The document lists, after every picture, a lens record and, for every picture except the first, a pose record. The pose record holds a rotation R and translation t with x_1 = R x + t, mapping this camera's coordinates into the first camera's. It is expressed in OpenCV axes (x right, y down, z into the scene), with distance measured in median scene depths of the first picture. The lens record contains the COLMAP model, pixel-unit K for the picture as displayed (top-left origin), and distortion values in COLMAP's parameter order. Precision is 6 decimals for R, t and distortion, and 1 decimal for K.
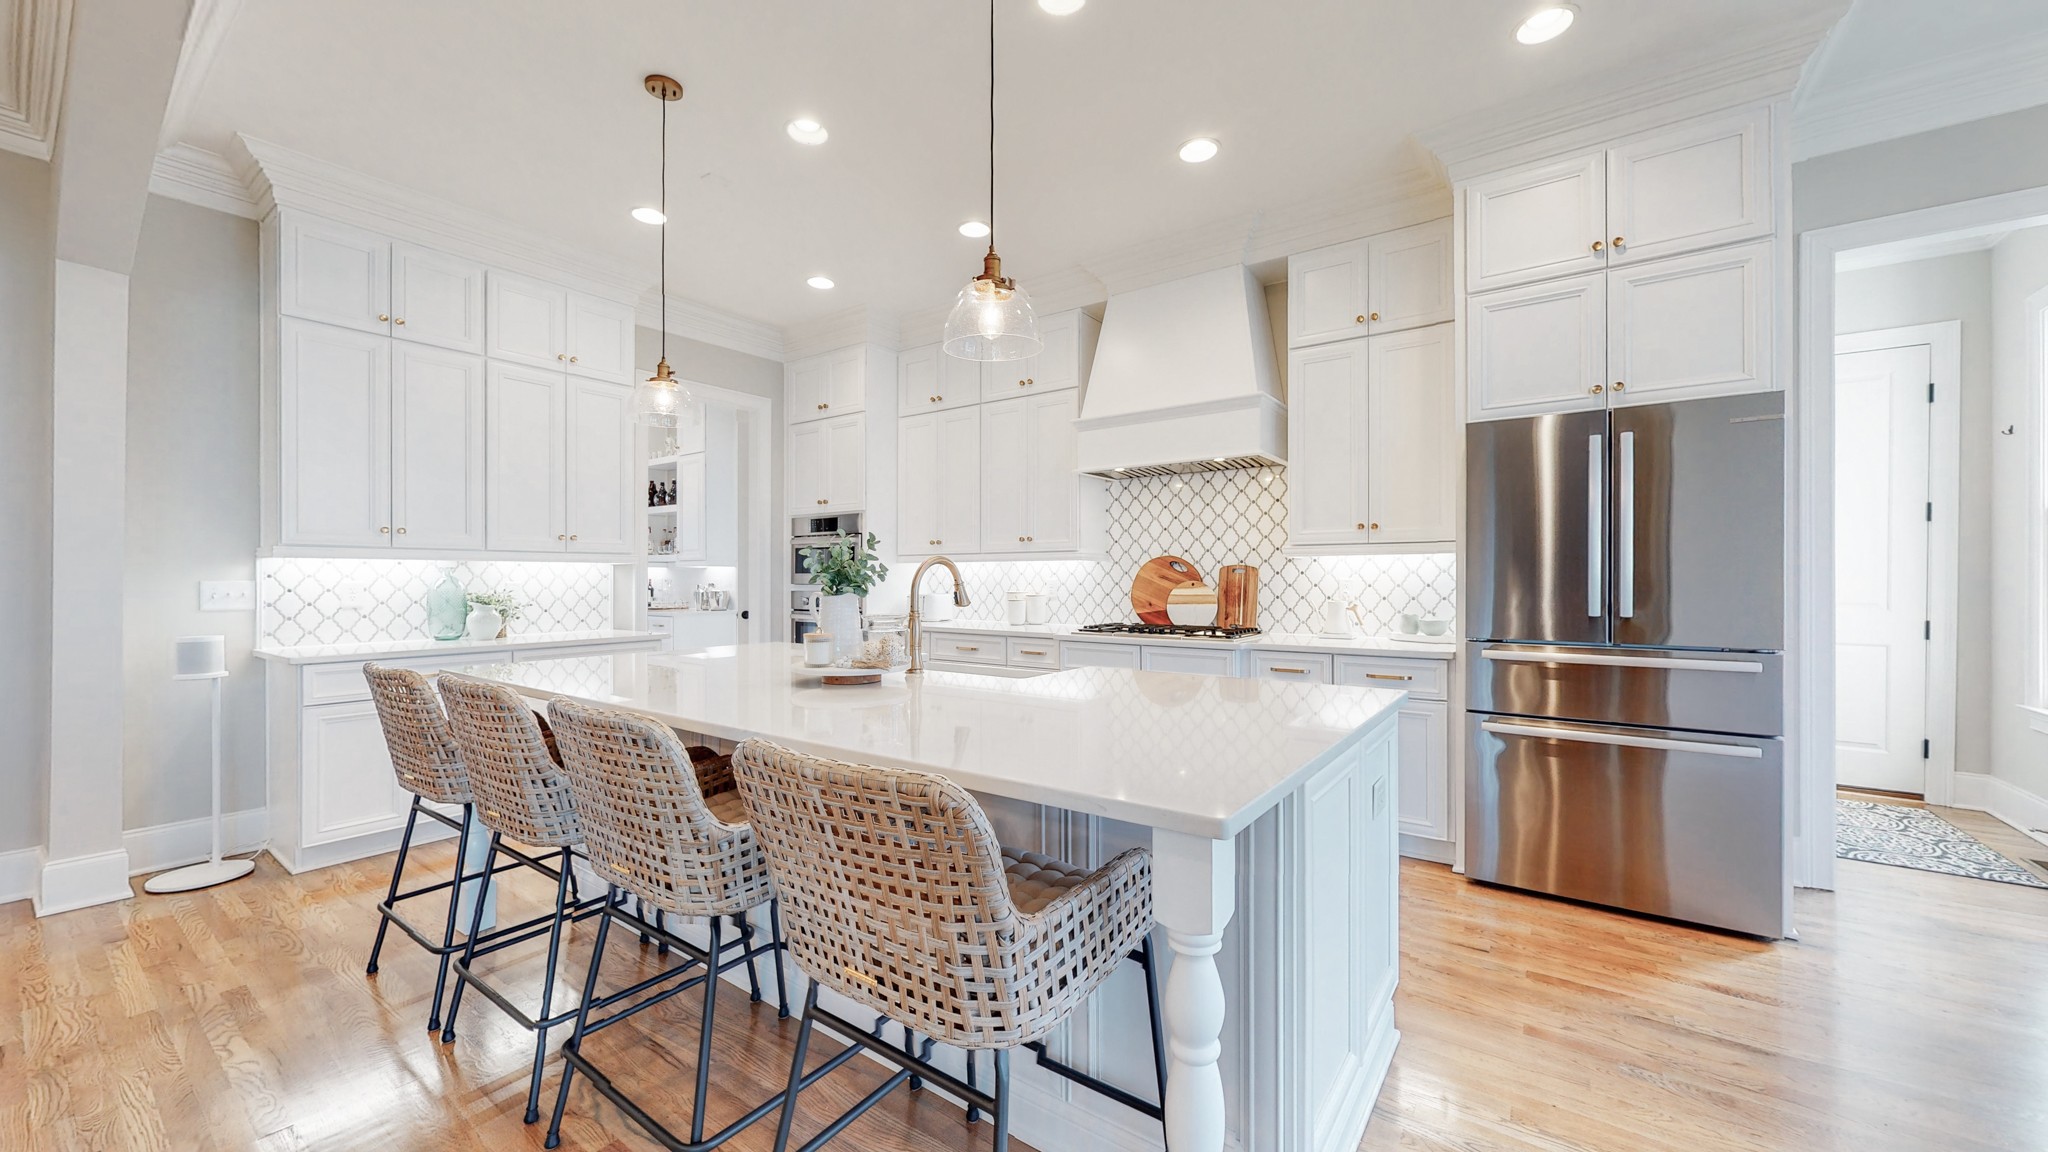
lens RADIAL K [[751.2, 0, 1020.4], [0, 751.2, 576.2], [0, 0, 1]] dist [0.003396, 0.000381]
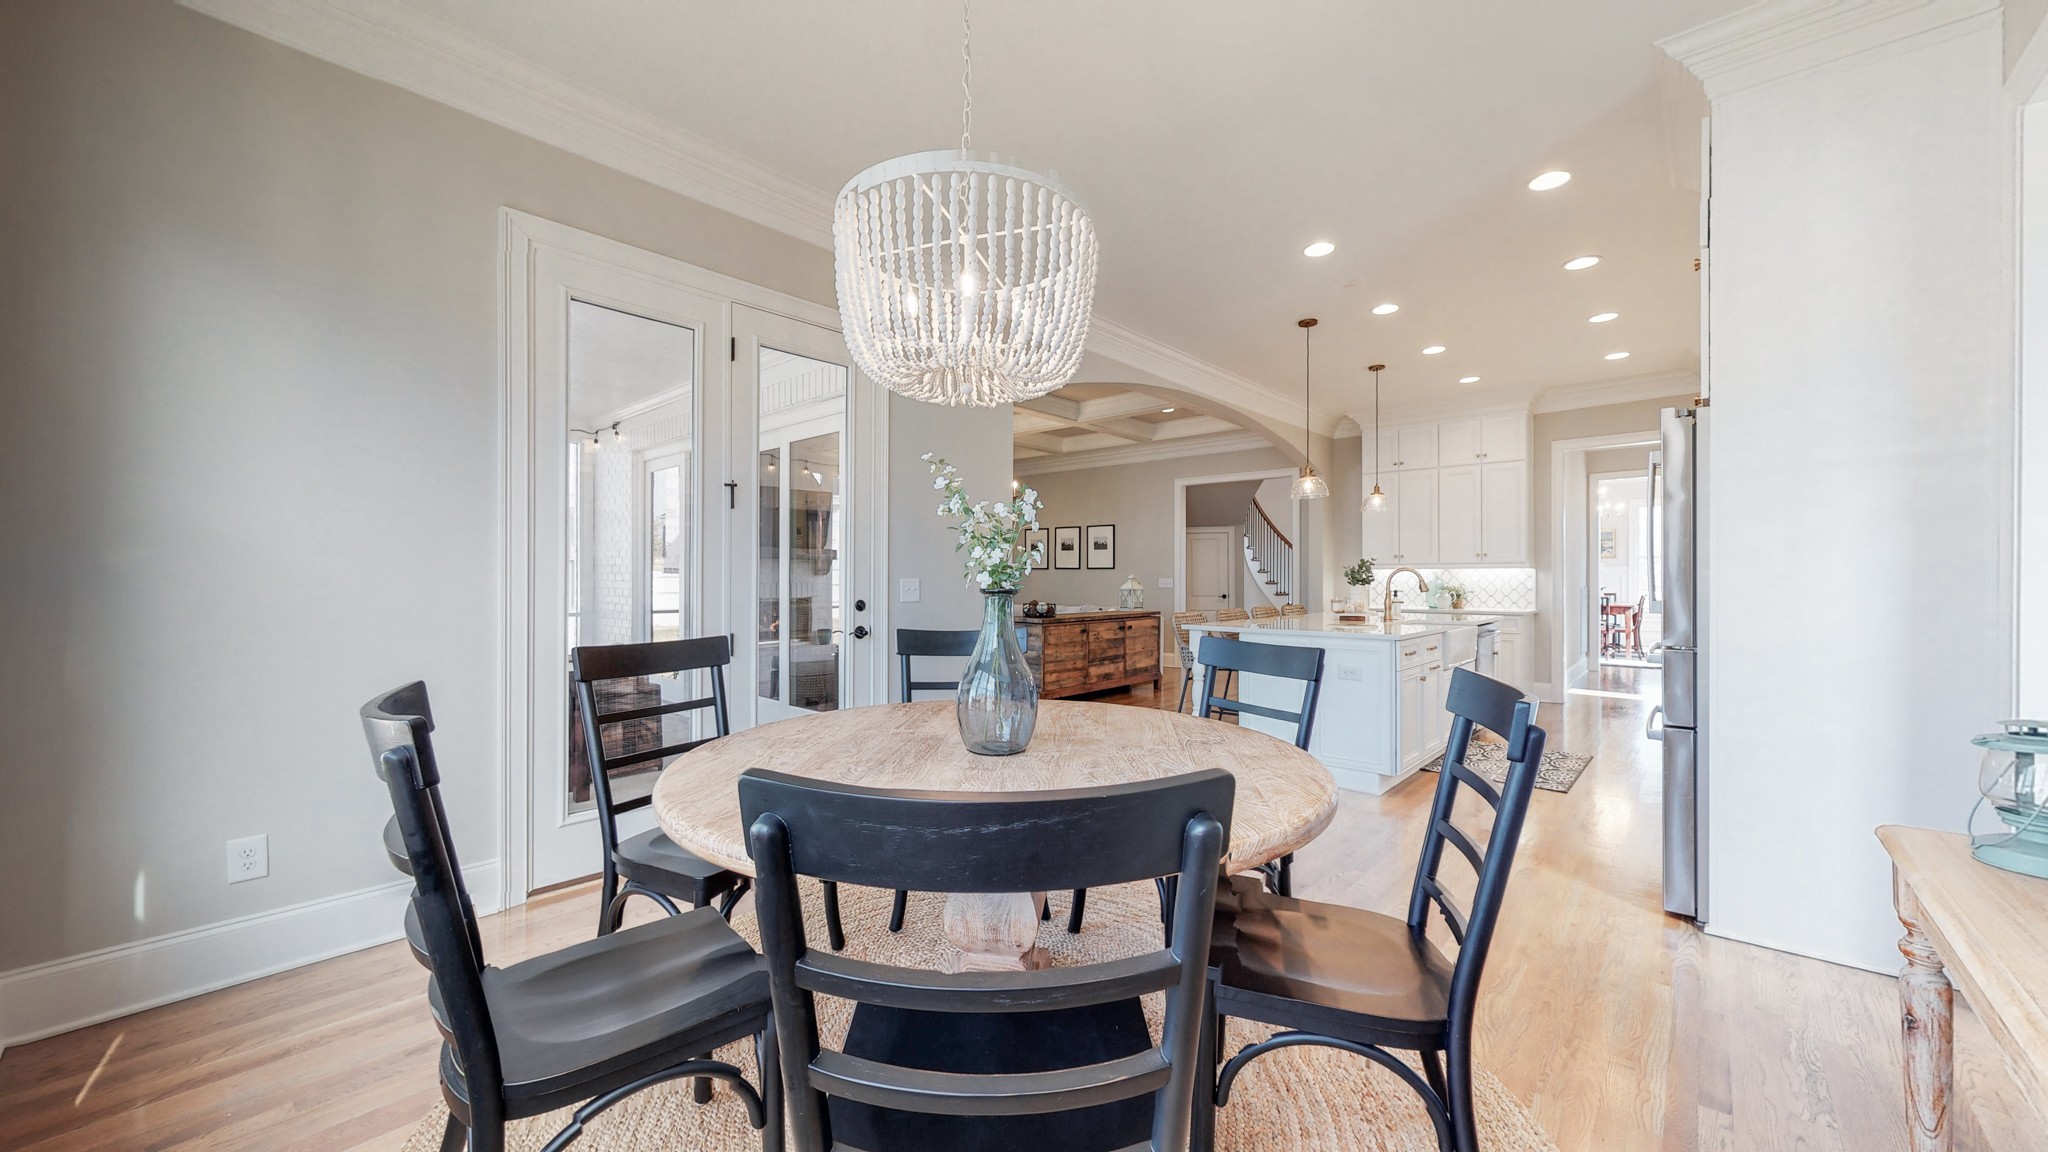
lens RADIAL K [[751.2, 0, 1027.6], [0, 751.2, 575.0], [0, 0, 1]] dist [0.003396, 0.000381]
pose [[-0.109187, -0.001640, -0.994020, 1.363505], [0.002095, 0.999996, -0.001880, -0.002281], [0.994019, -0.002288, -0.109184, 0.138762]]
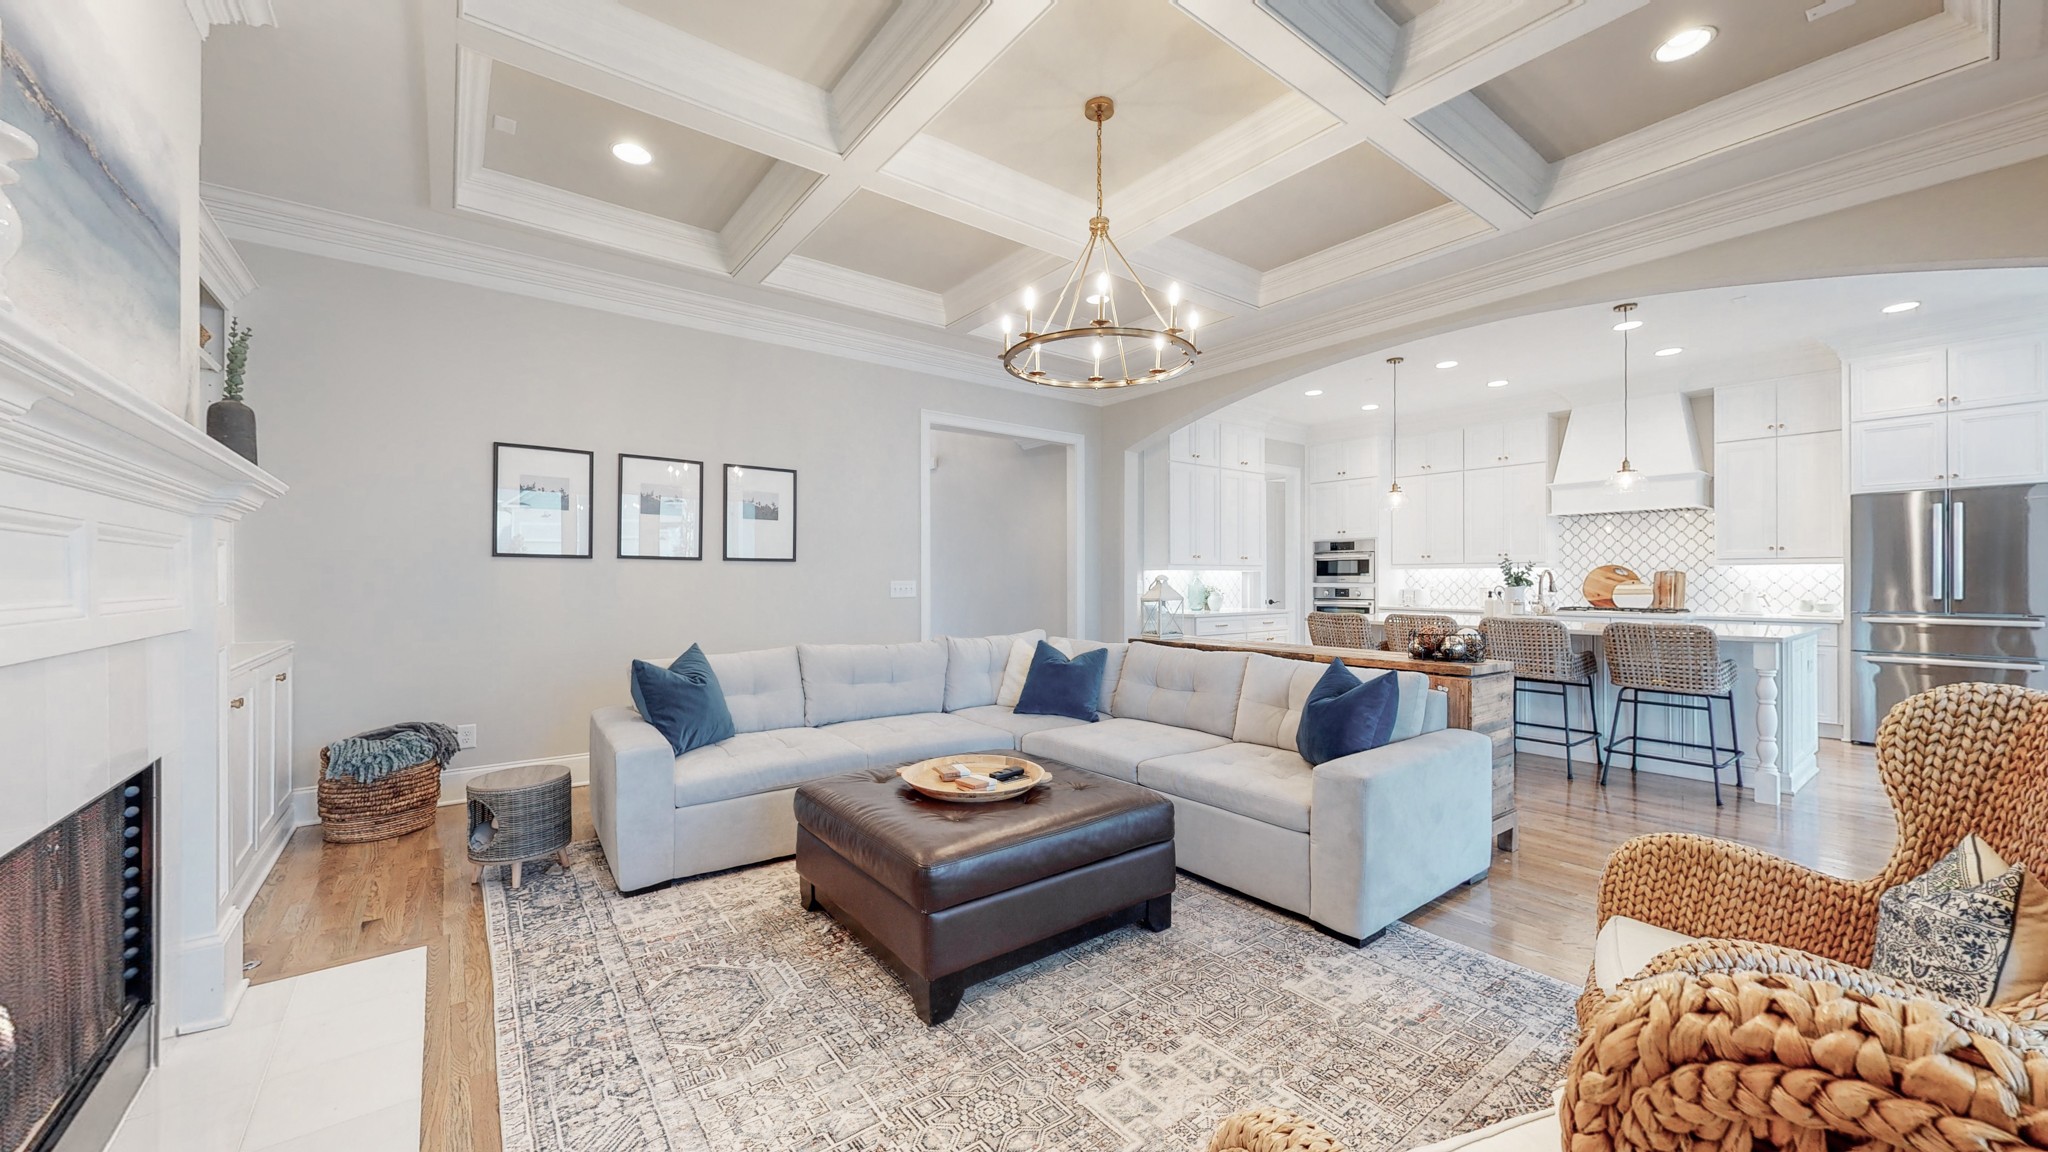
lens RADIAL K [[751.2, 0, 1027.5], [0, 751.2, 579.1], [0, 0, 1]] dist [0.003396, 0.000381]
pose [[0.959560, -0.001420, -0.281502, -0.600724], [0.002061, 0.999996, 0.001982, -0.002713], [0.281498, -0.002482, 0.959559, -0.979452]]
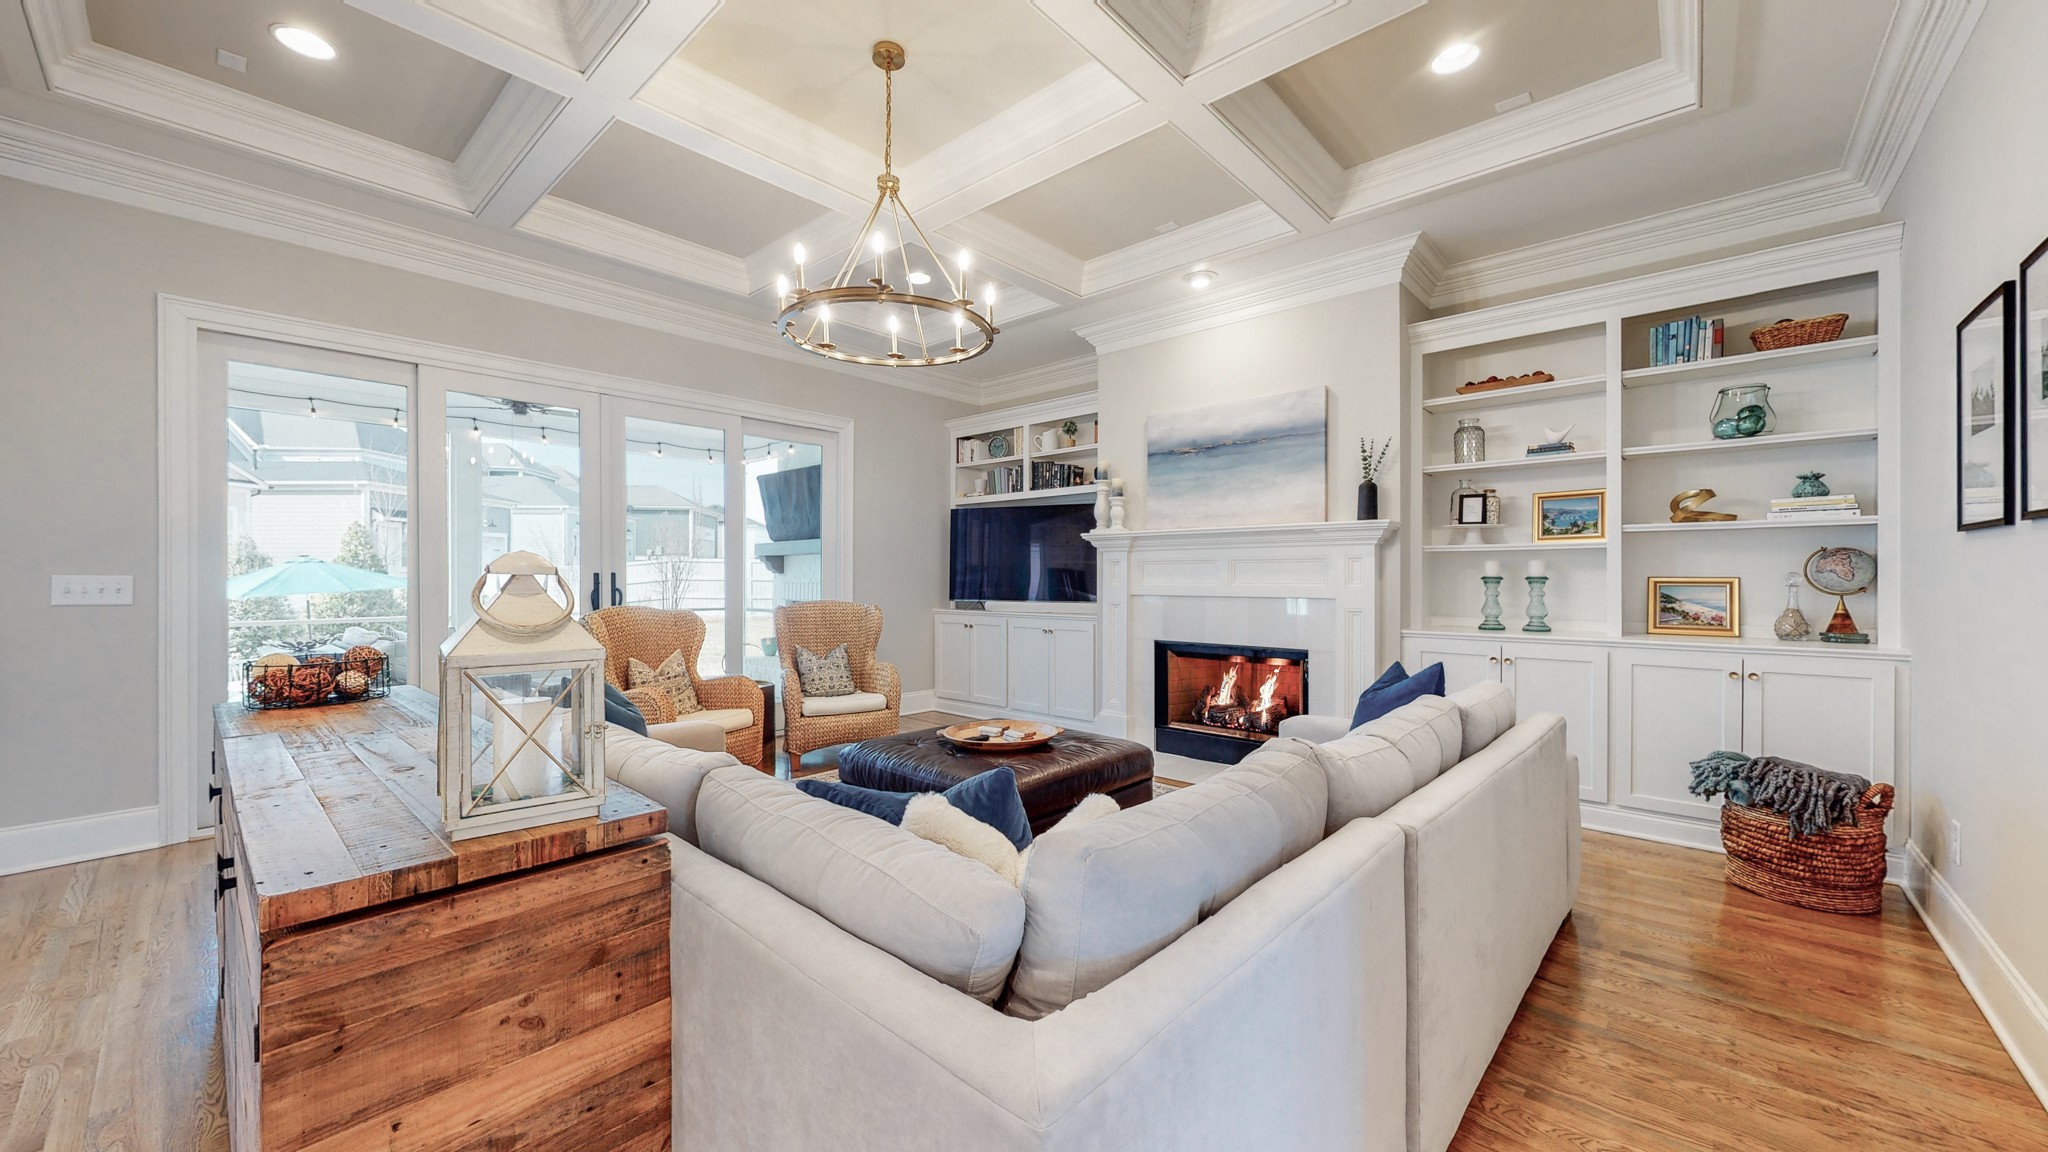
lens RADIAL K [[751.2, 0, 1027.2], [0, 751.2, 577.9], [0, 0, 1]] dist [0.003396, 0.000381]
pose [[0.994359, -0.000745, -0.106061, -0.529498], [0.001471, 0.999976, 0.006775, -0.002239], [0.106054, -0.006893, 0.994337, -0.881429]]
